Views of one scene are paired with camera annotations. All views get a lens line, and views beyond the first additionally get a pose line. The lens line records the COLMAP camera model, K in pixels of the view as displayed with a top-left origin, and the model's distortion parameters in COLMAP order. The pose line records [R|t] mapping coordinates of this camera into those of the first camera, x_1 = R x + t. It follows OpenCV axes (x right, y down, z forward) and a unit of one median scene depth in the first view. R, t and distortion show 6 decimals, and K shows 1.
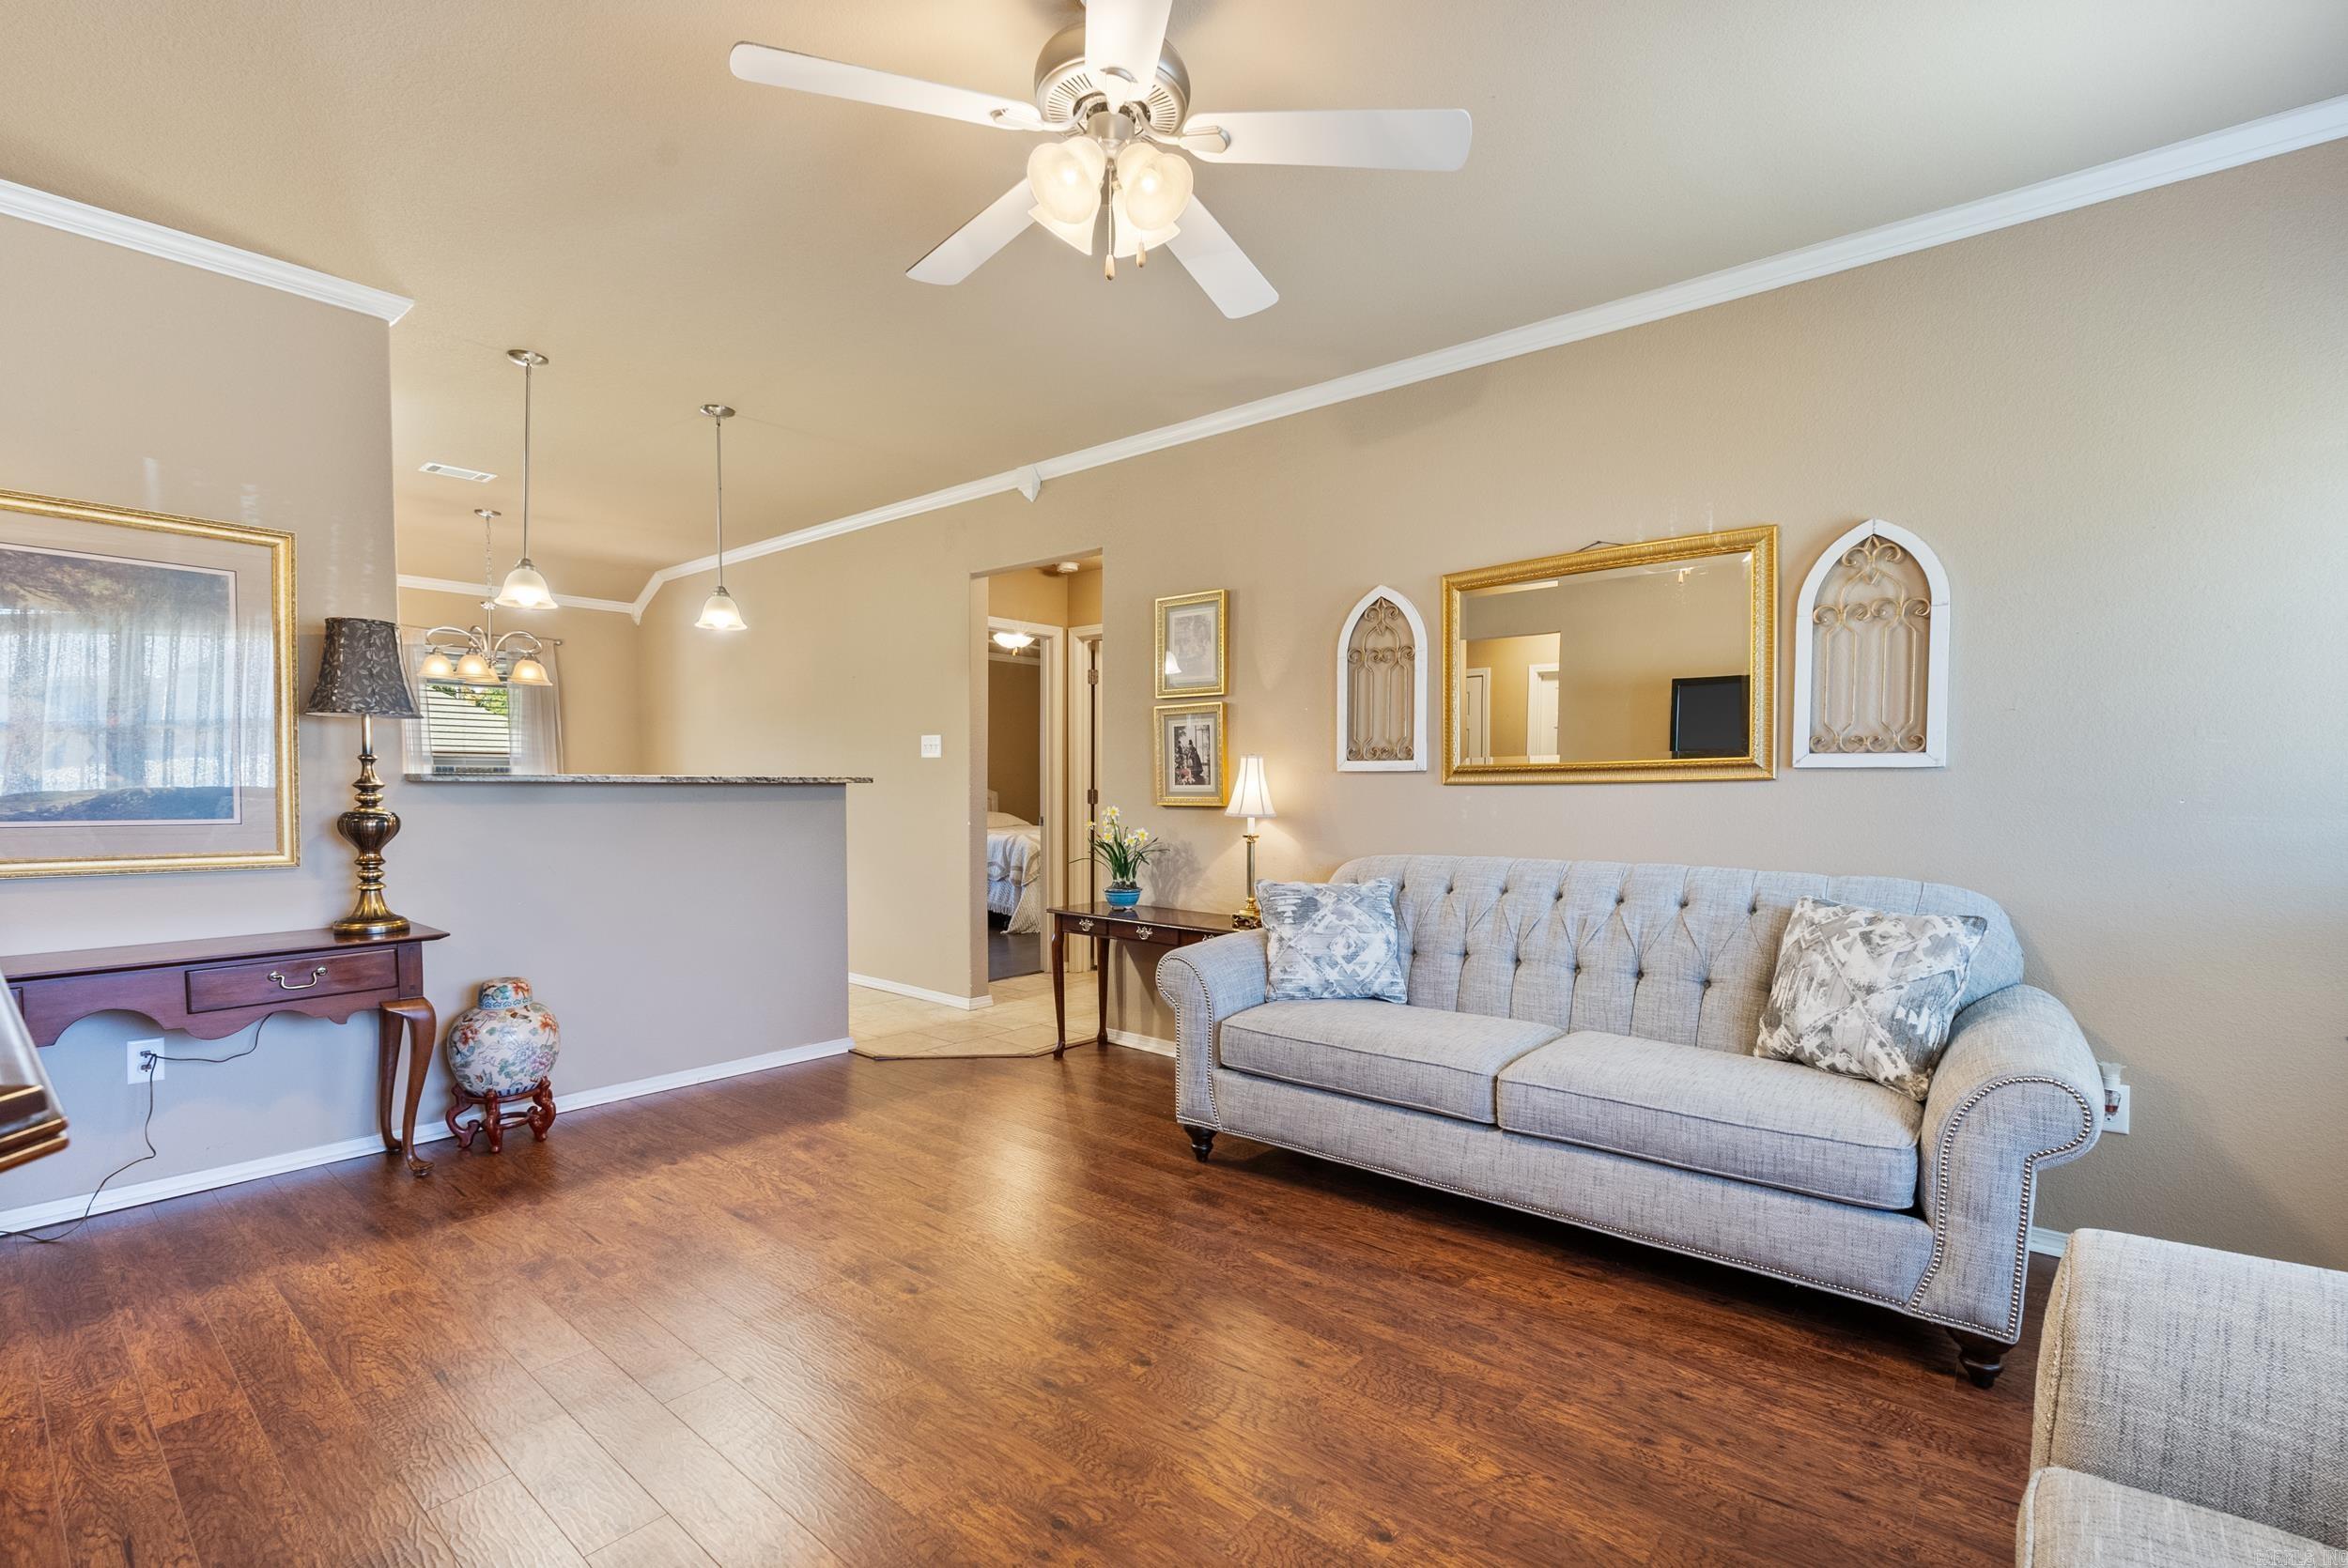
lens RADIAL K [[1051.1, 0, 1179.0], [0, 1051.1, 834.9], [0, 0, 1]] dist [-0.004009, -0.000275]
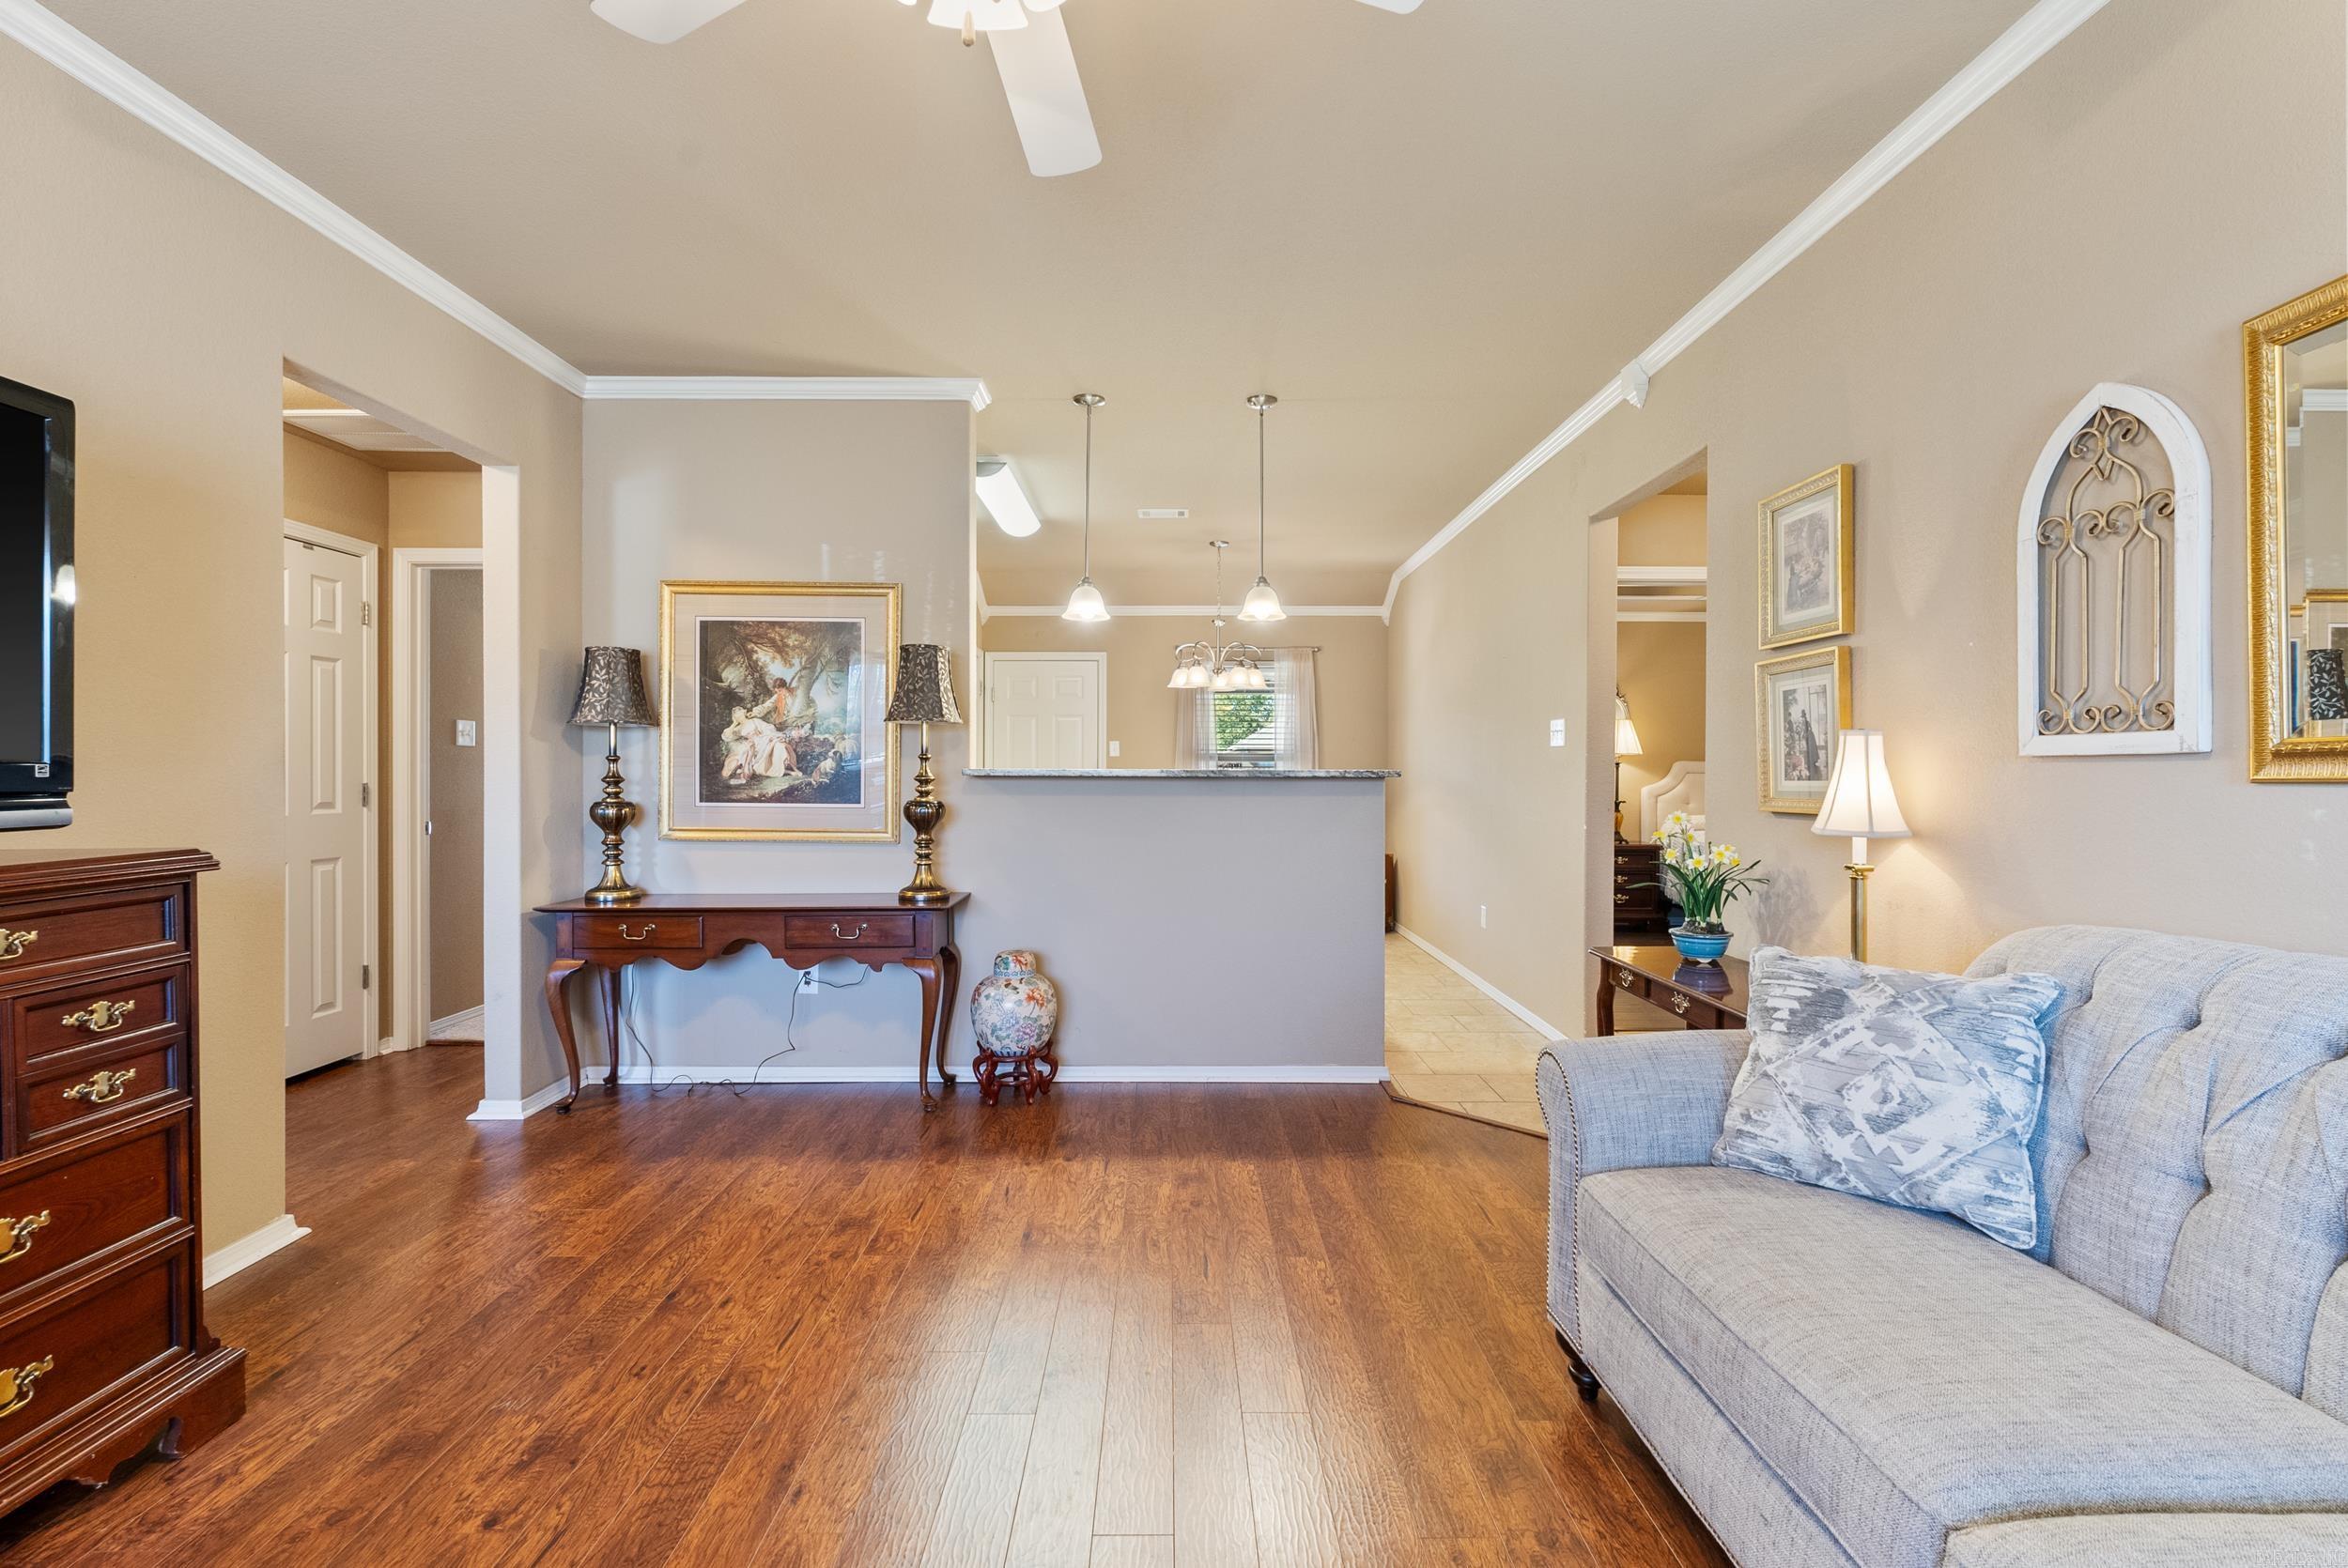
lens RADIAL K [[1036.3, 0, 1178.5], [0, 1036.3, 777.2], [0, 0, 1]] dist [-0.006193, 0.000787]
pose [[0.652254, 0.000908, -0.758000, 0.318787], [-0.036901, 0.998852, -0.030557, -0.021943], [0.757102, 0.047902, 0.651538, 0.408724]]
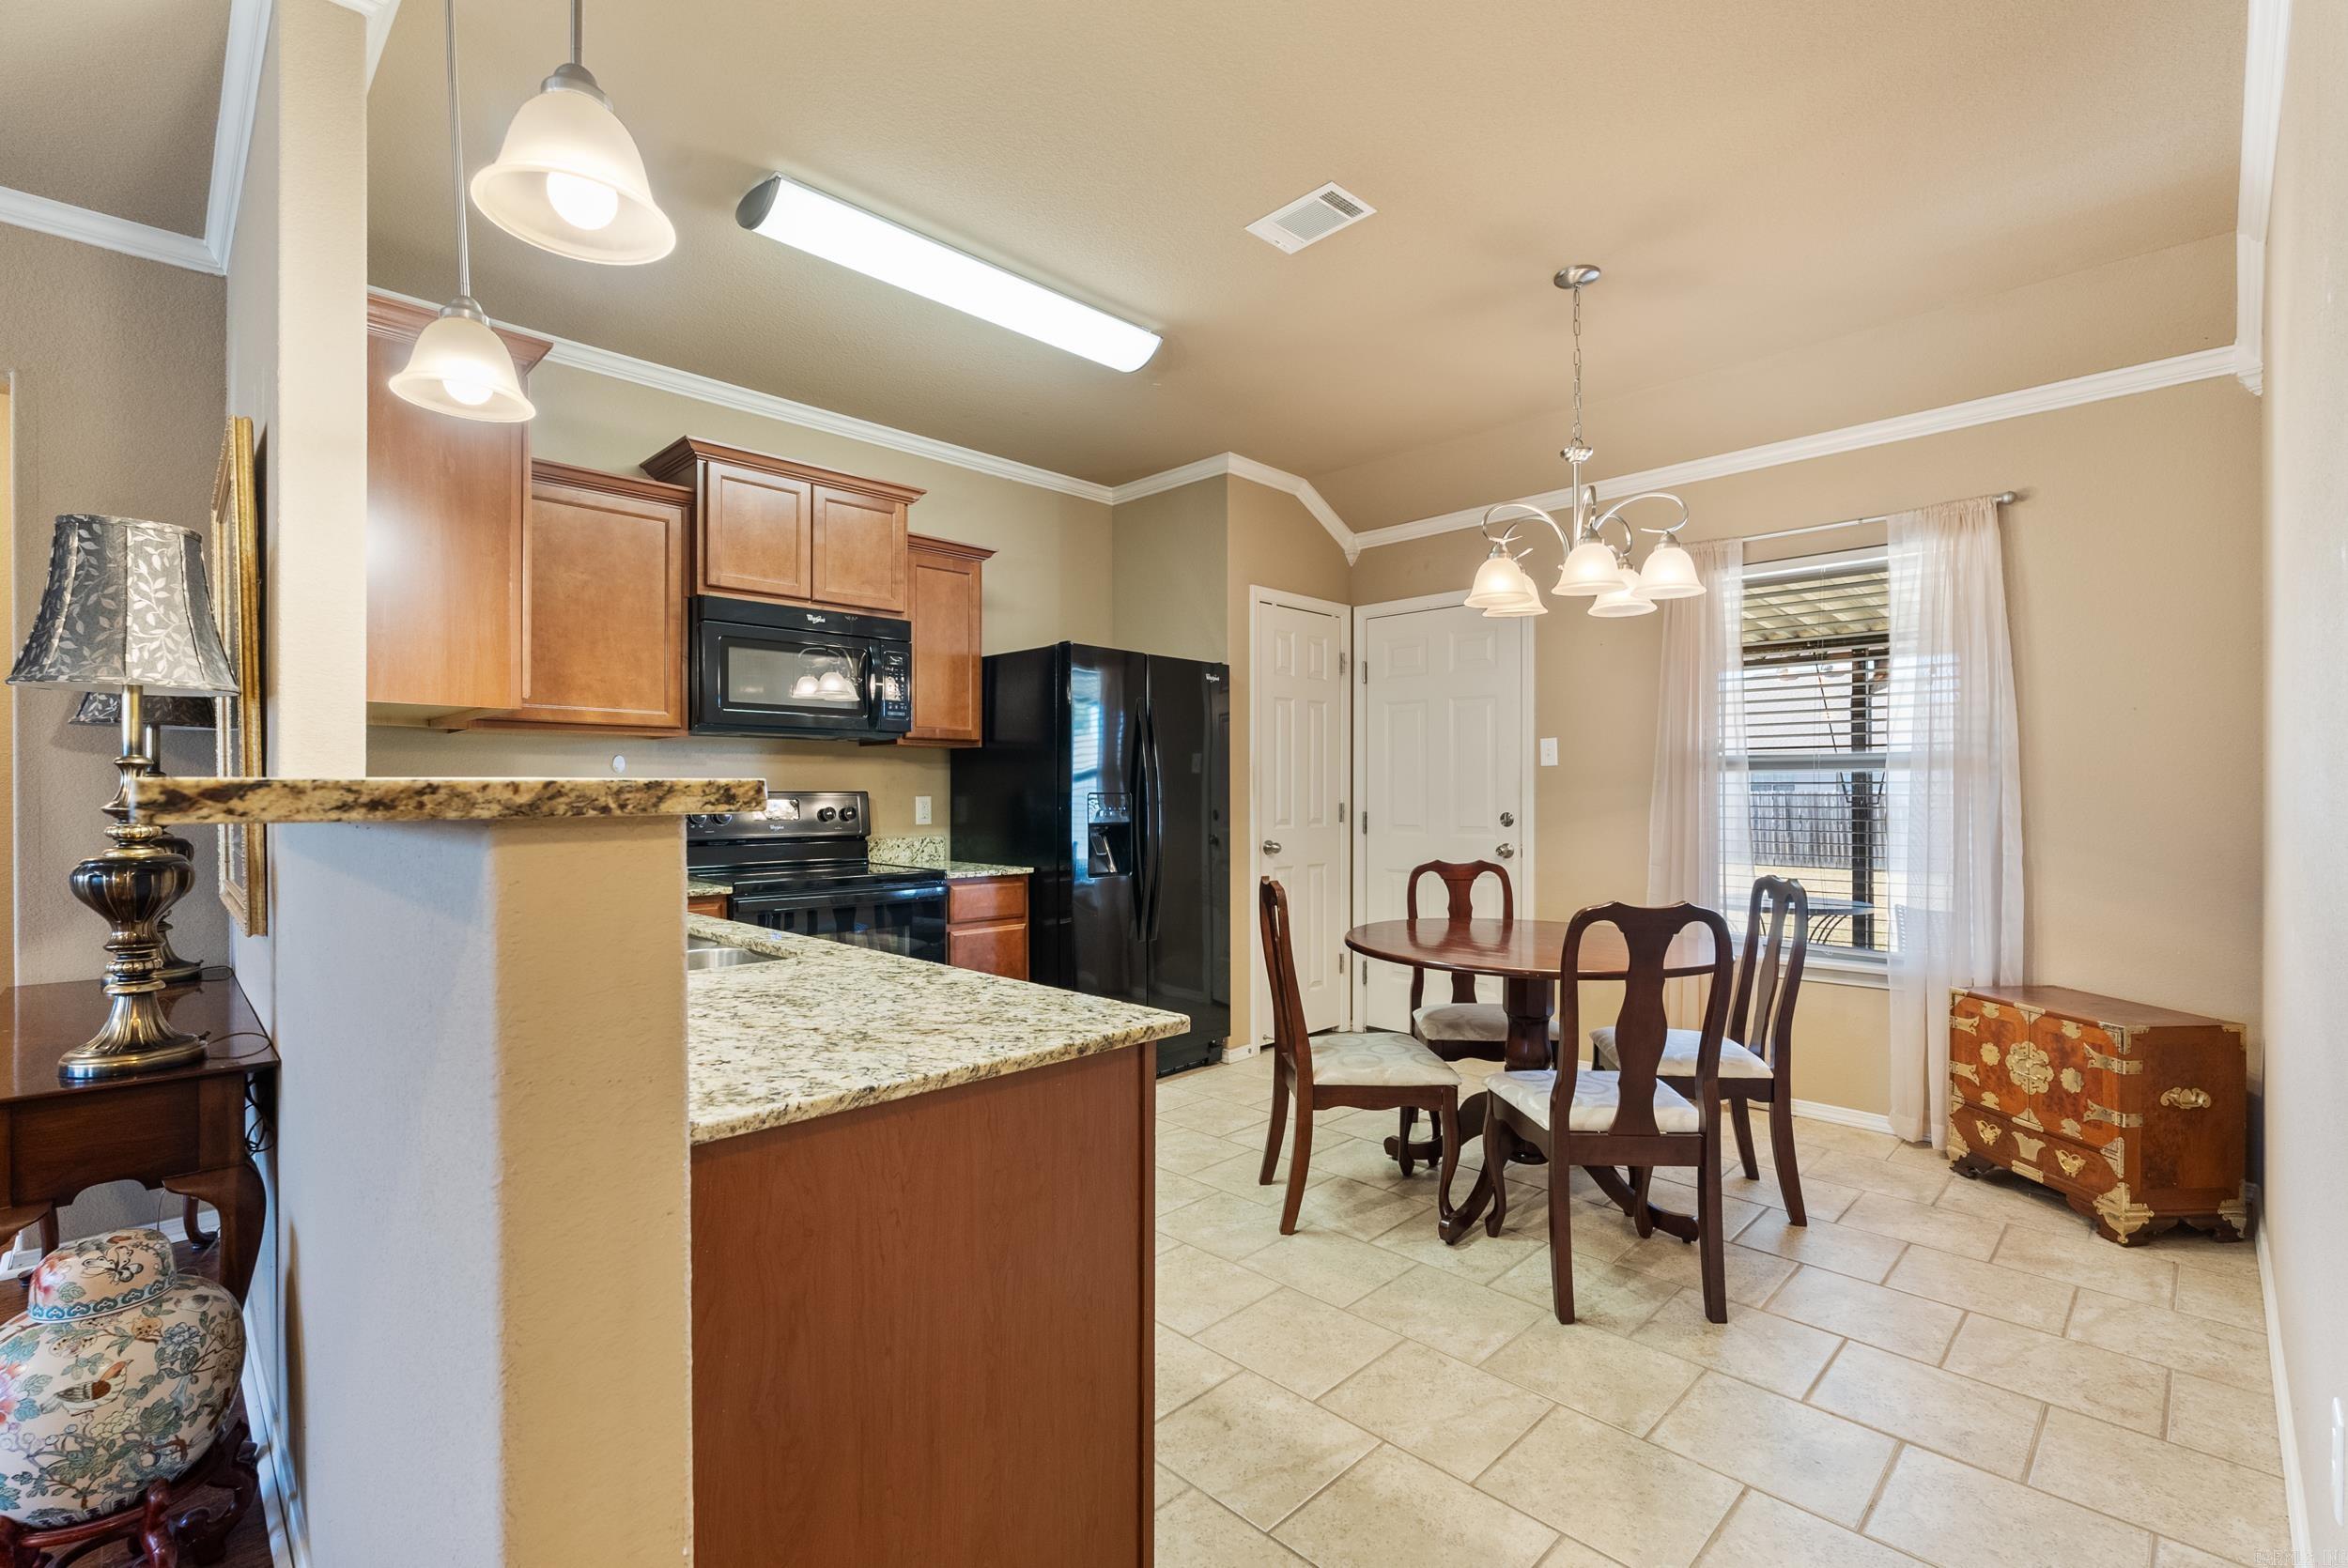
lens RADIAL K [[1037.6, 0, 1170.5], [0, 1037.6, 794.0], [0, 0, 1]] dist [-0.004851, 0.000280]
pose [[-0.086772, -0.003482, -0.996222, -0.244035], [-0.049798, 0.998759, 0.000846, -0.079692], [0.994983, 0.049683, -0.086837, 1.518910]]
